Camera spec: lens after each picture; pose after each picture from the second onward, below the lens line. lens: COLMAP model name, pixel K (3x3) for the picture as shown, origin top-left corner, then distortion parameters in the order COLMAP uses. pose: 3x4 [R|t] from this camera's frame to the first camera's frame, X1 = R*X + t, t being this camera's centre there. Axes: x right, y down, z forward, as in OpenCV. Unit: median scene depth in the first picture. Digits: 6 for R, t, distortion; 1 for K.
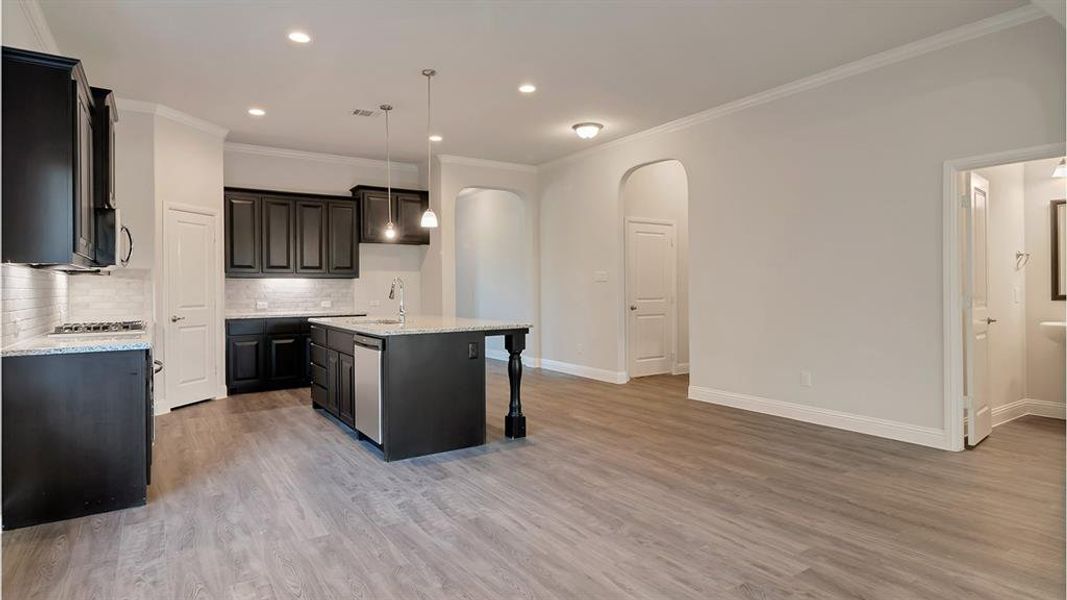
lens RADIAL K [[564.4, 0, 531.5], [0, 564.4, 290.2], [0, 0, 1]] dist [-0.001377, 0.000677]
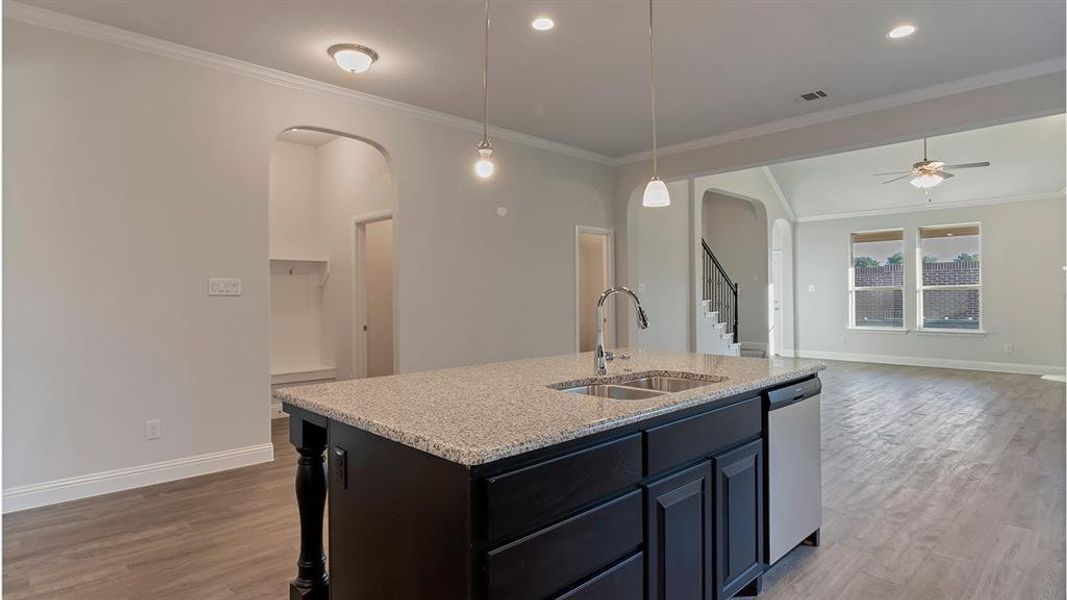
lens RADIAL K [[564.4, 0, 531.5], [0, 564.4, 290.2], [0, 0, 1]] dist [-0.001377, 0.000677]
pose [[-0.176808, 0.015585, 0.984122, -0.568944], [0.013036, 0.999824, -0.013492, -0.010859], [-0.984159, 0.010444, -0.176980, 0.931314]]
